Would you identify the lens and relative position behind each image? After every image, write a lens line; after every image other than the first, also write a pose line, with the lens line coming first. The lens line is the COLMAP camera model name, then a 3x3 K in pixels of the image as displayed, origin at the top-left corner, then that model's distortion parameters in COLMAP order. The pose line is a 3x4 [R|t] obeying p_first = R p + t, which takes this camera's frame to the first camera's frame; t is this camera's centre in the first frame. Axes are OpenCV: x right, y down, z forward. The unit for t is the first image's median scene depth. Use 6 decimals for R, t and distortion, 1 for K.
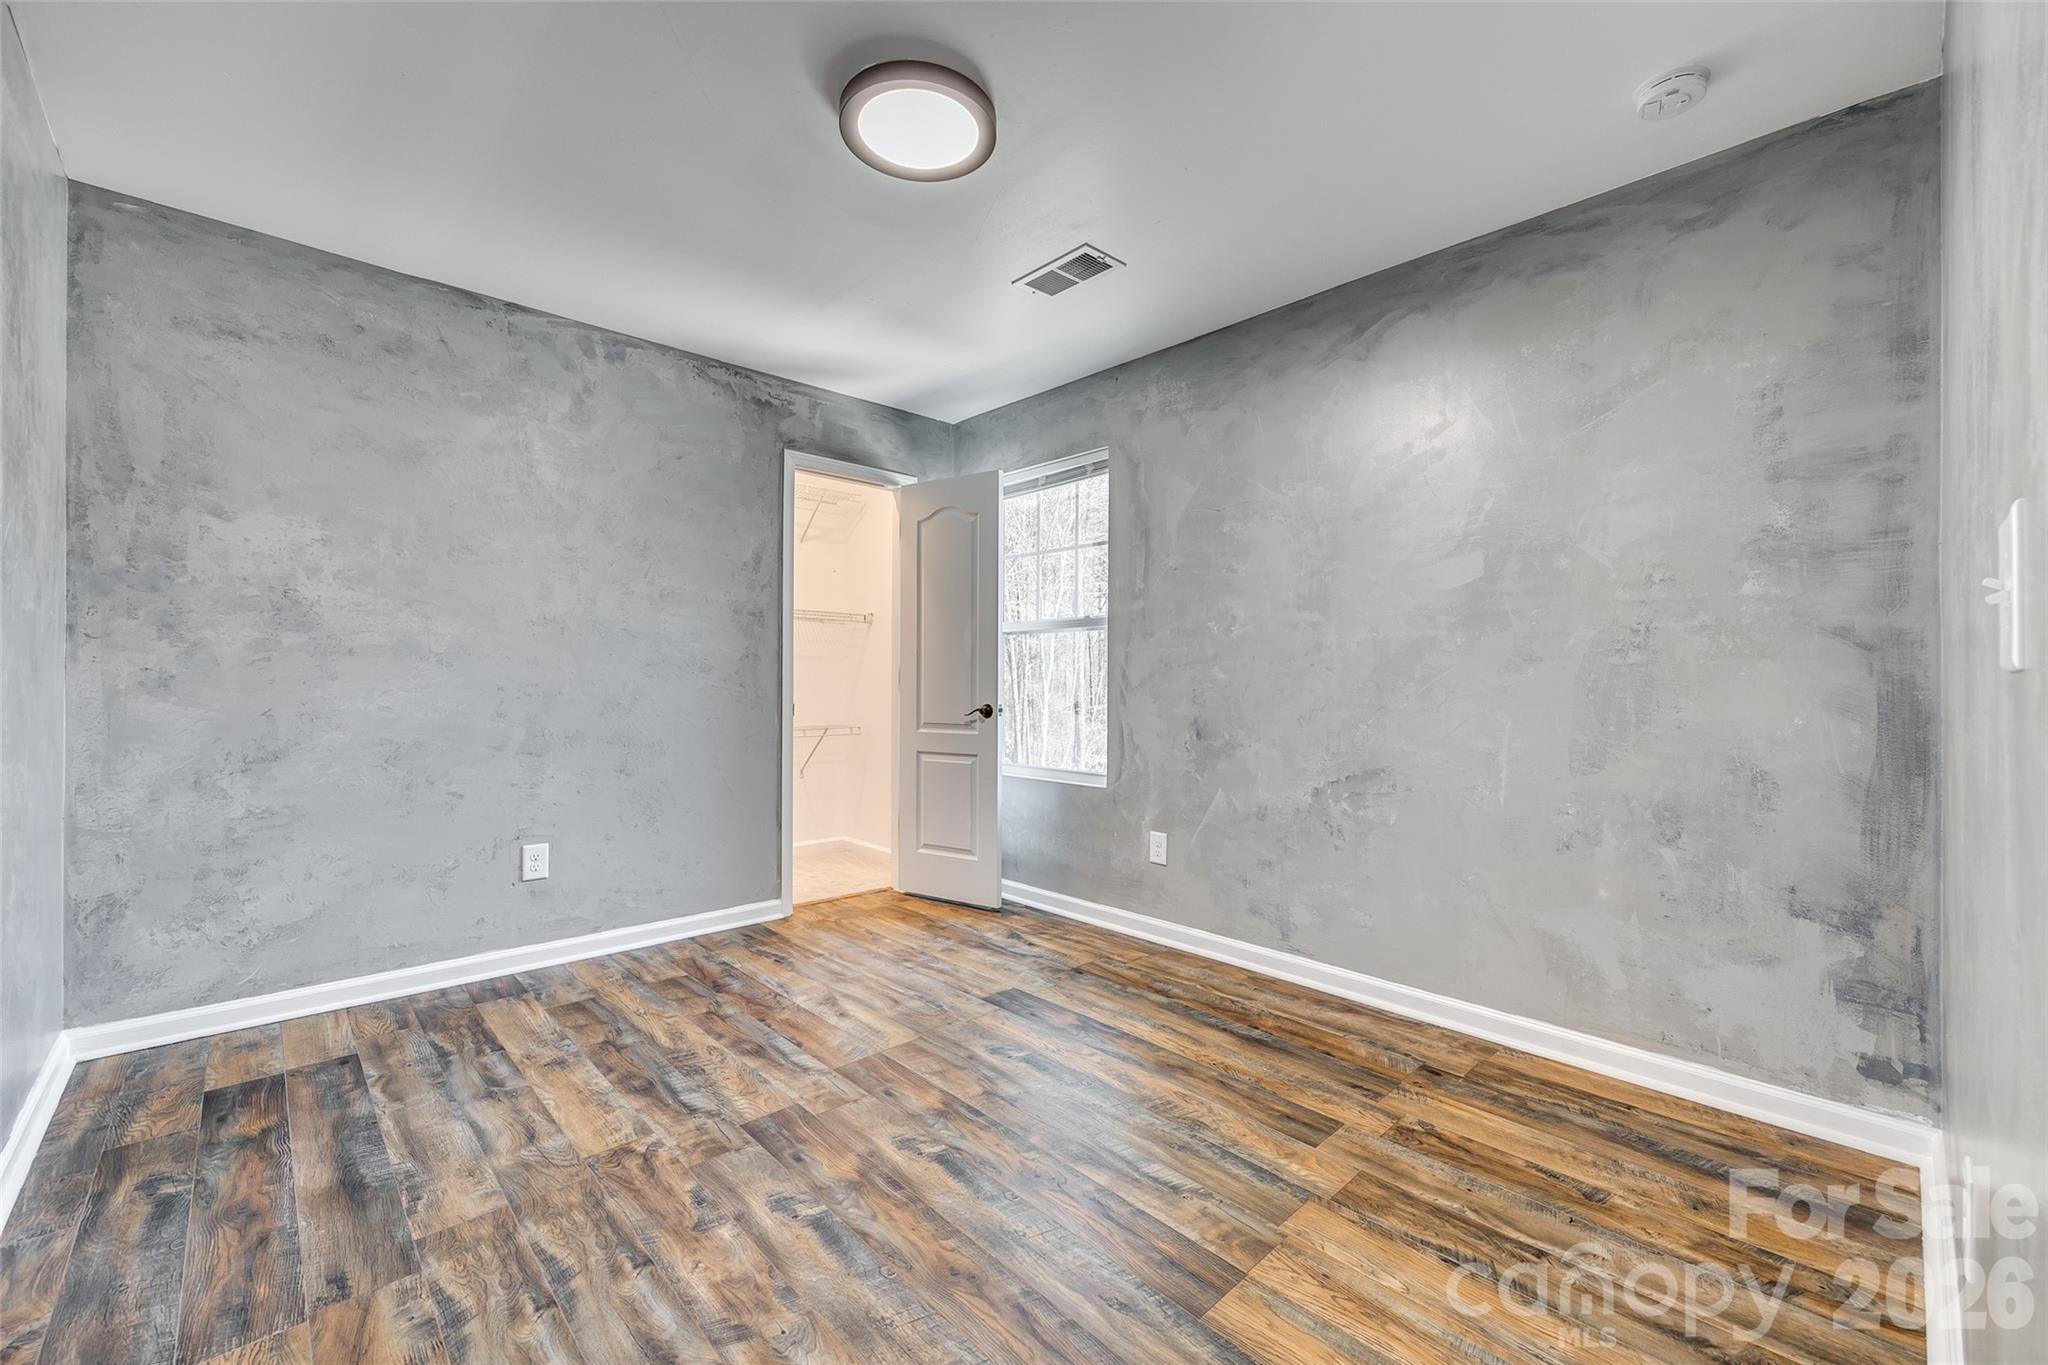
lens RADIAL K [[823.8, 0, 1027.9], [0, 823.8, 679.0], [0, 0, 1]] dist [-0.000233, -0.000041]
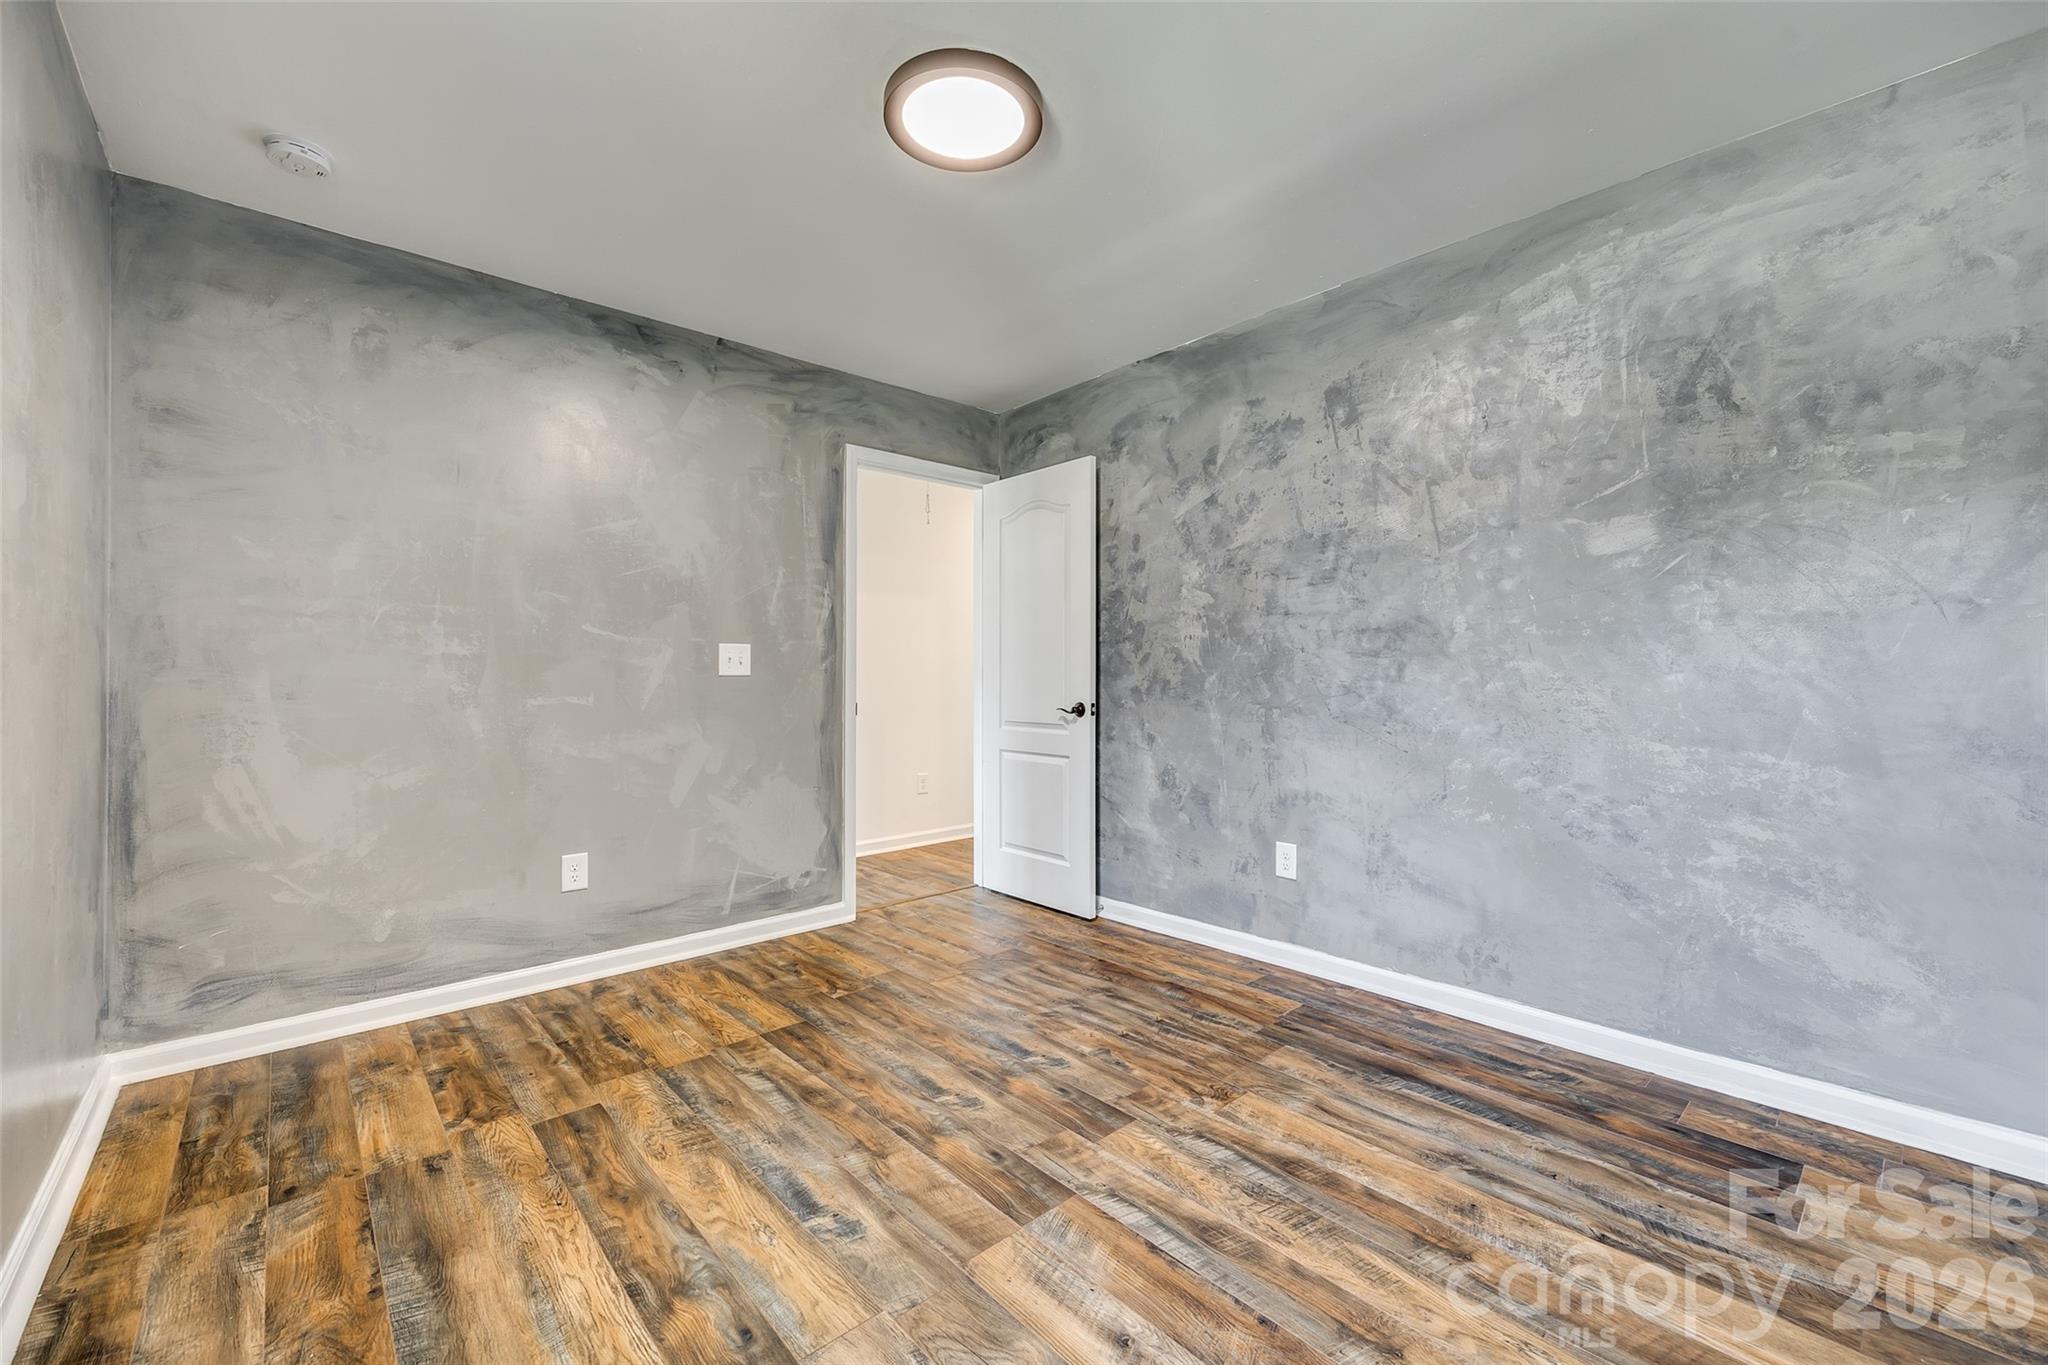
lens RADIAL K [[823.8, 0, 1027.9], [0, 823.8, 679.0], [0, 0, 1]] dist [-0.000233, -0.000041]
pose [[-0.999685, -0.000067, 0.025089, -0.244590], [-0.000105, 0.999999, -0.001522, 0.004049], [-0.025089, -0.001525, -0.999684, 2.036539]]
